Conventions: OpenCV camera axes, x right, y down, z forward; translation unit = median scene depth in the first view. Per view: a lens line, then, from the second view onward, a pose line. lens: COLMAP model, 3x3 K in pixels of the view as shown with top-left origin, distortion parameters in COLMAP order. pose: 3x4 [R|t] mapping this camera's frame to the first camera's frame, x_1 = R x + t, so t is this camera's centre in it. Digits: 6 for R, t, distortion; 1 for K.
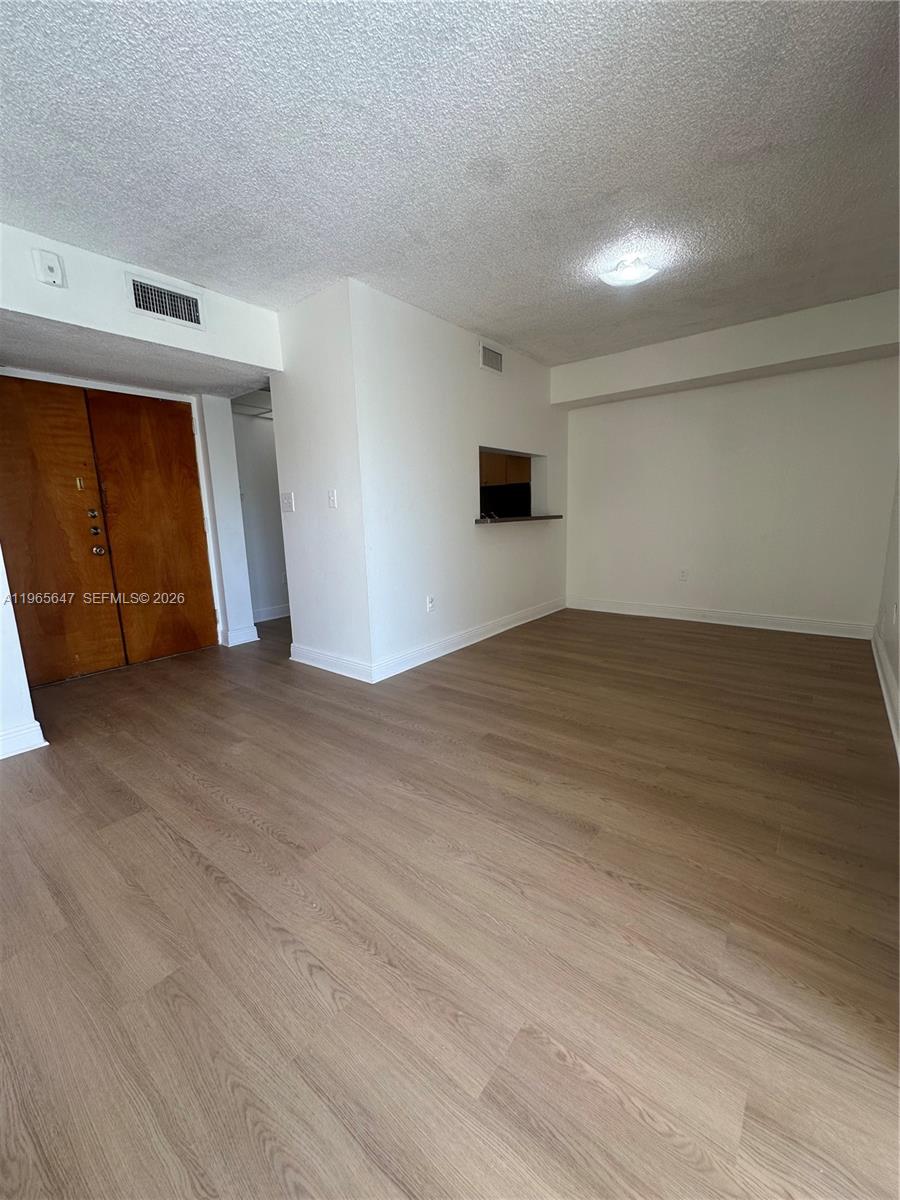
lens RADIAL K [[481.7, 0, 448.4], [0, 481.7, 599.7], [0, 0, 1]] dist [-0.000770, -0.000065]
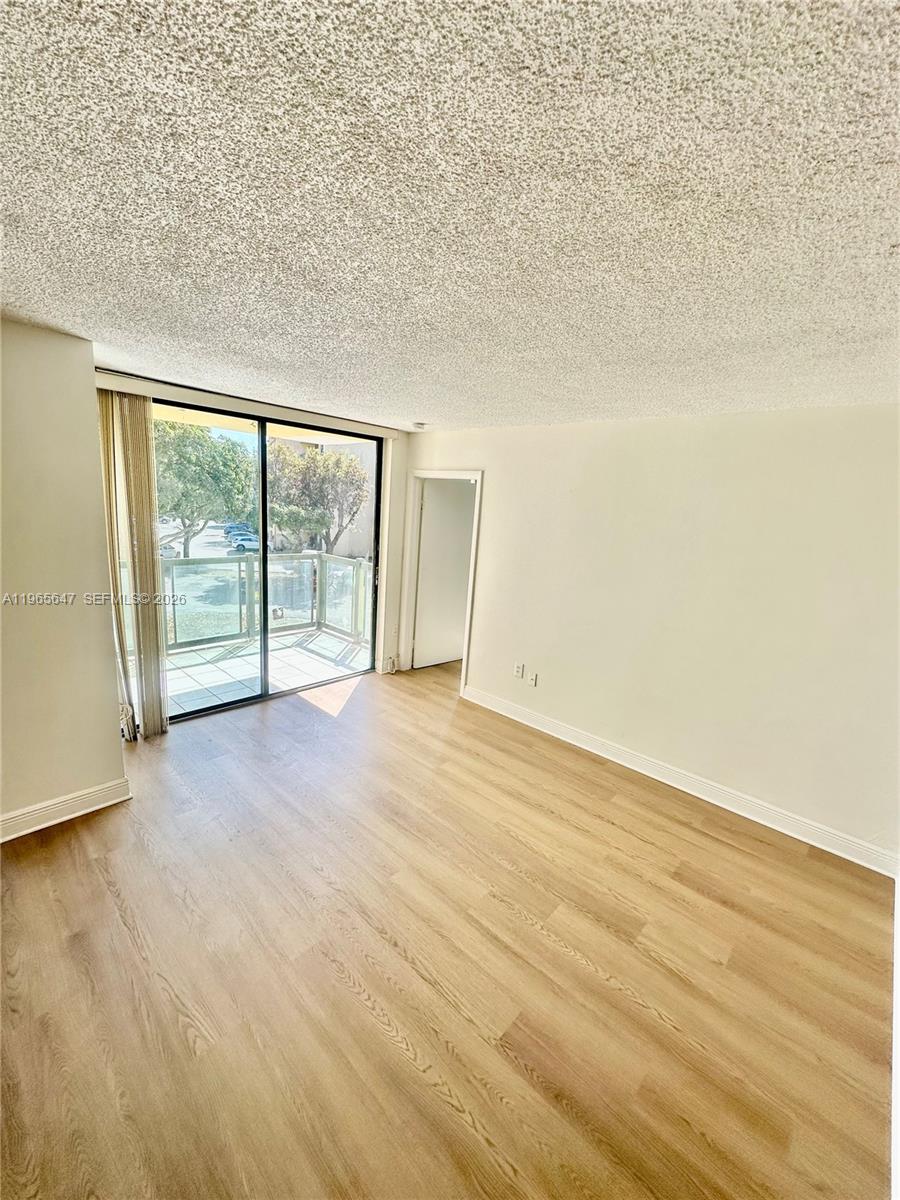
lens RADIAL K [[481.7, 0, 450.6], [0, 481.7, 600.7], [0, 0, 1]] dist [-0.000770, -0.000065]
pose [[-0.997110, -0.045459, 0.060866, -0.715904], [-0.019889, 0.929463, 0.368378, -0.815289], [-0.073319, 0.366103, -0.927681, 1.937107]]
